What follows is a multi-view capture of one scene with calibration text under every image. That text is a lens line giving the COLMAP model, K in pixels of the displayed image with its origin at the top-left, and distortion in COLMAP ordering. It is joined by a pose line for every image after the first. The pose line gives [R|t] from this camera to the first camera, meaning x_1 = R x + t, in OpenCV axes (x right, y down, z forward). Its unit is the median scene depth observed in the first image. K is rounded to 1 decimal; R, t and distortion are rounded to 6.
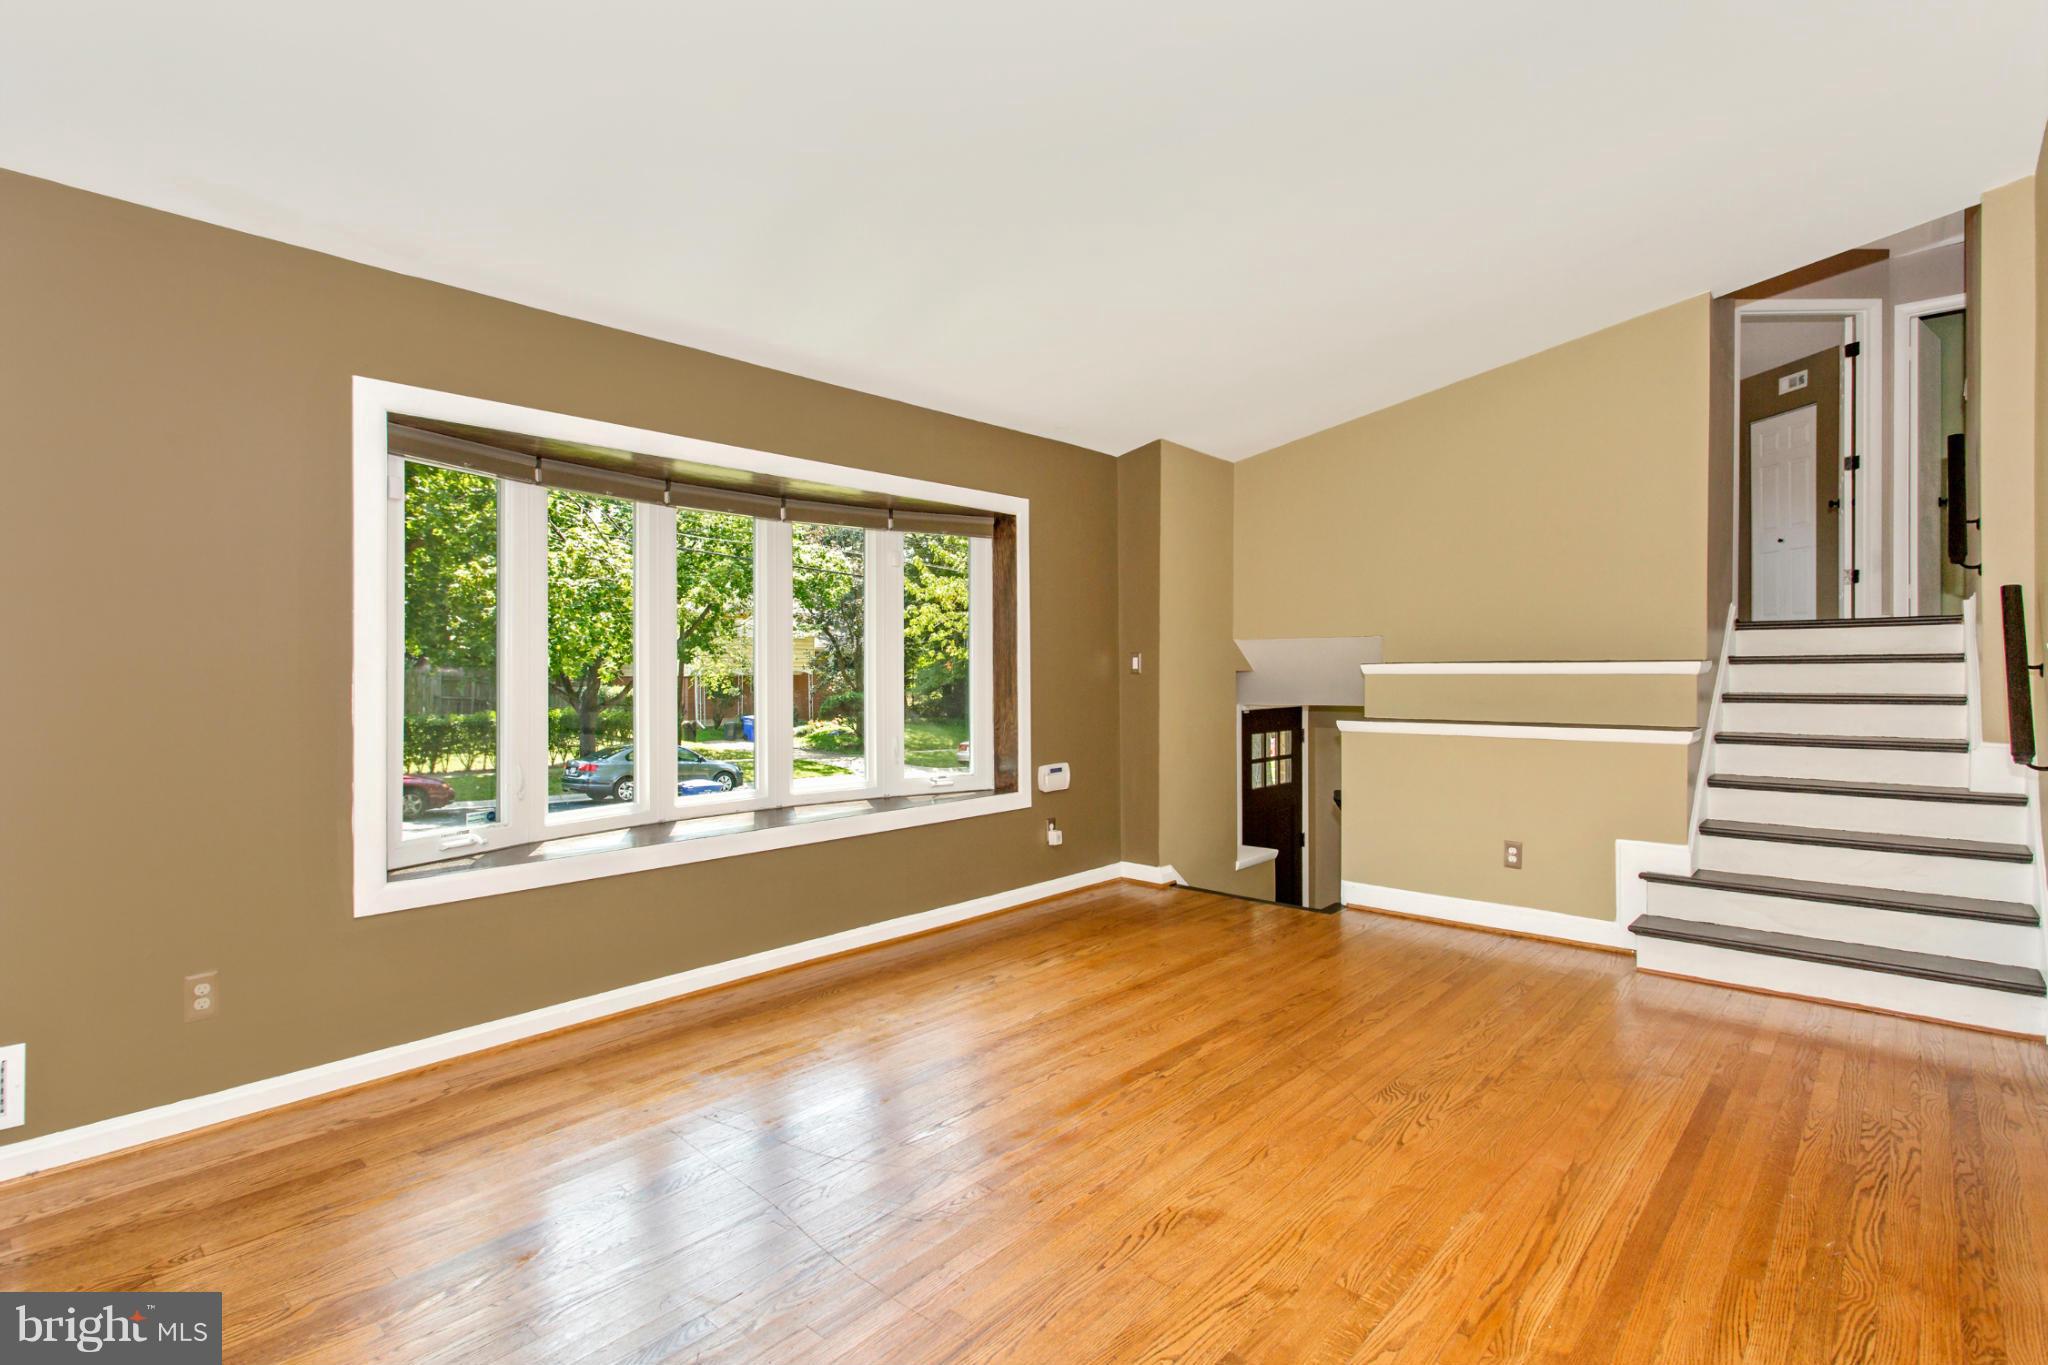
lens RADIAL K [[988.7, 0, 1020.6], [0, 988.7, 670.8], [0, 0, 1]] dist [0.000881, 0.000355]
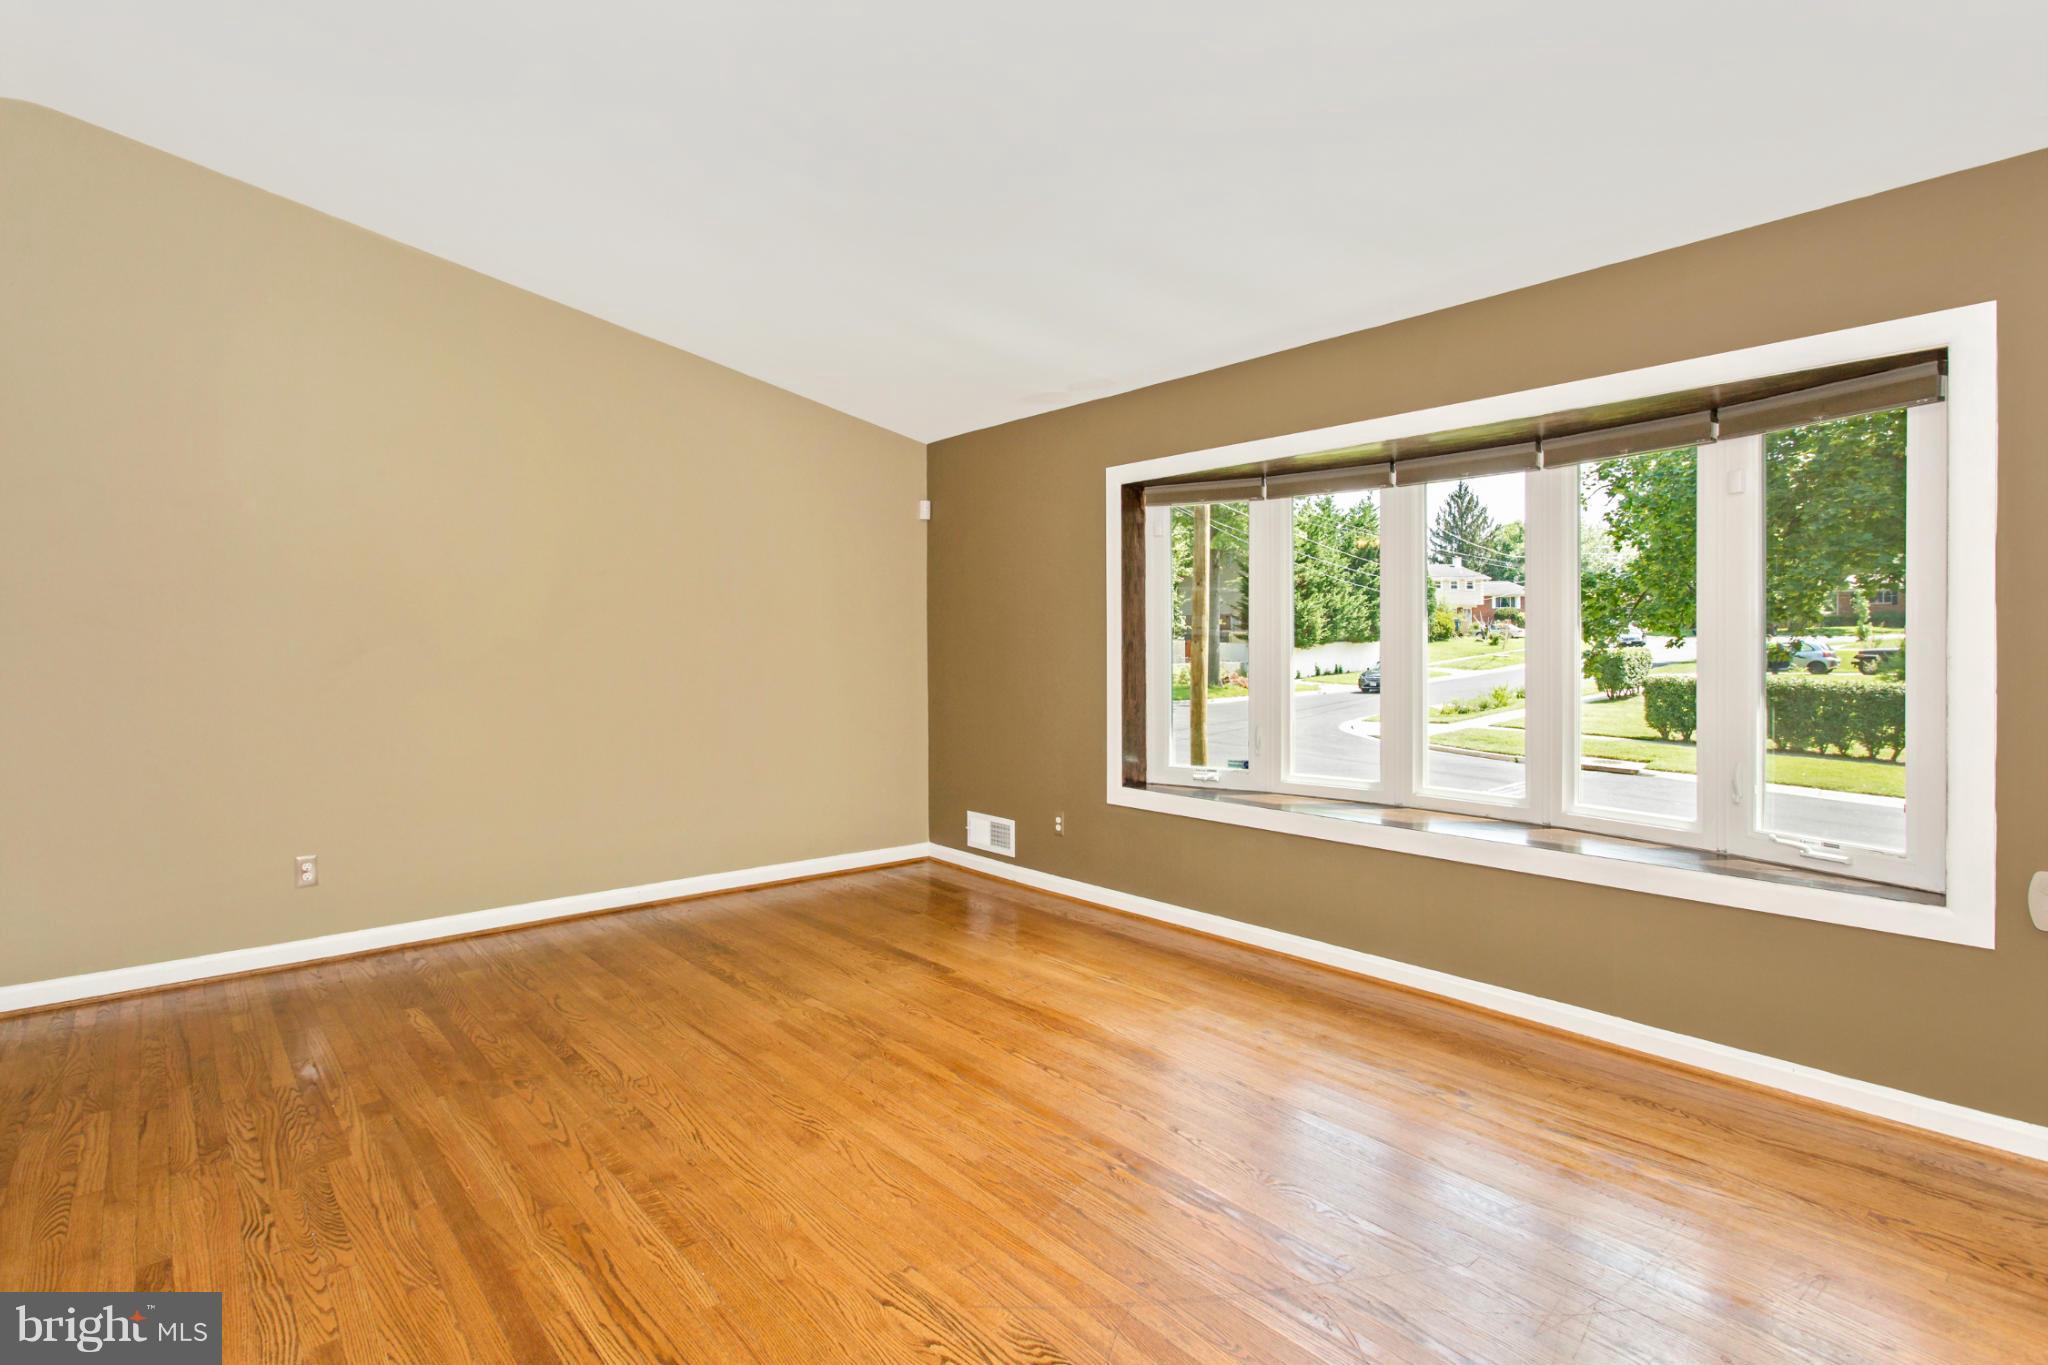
lens RADIAL K [[988.7, 0, 980.5], [0, 988.7, 651.4], [0, 0, 1]] dist [0.000881, 0.000355]
pose [[-0.141011, 0.008652, -0.989970, 1.014099], [-0.004726, 0.999945, 0.009412, -0.014802], [0.989997, 0.006006, -0.140962, 1.077850]]
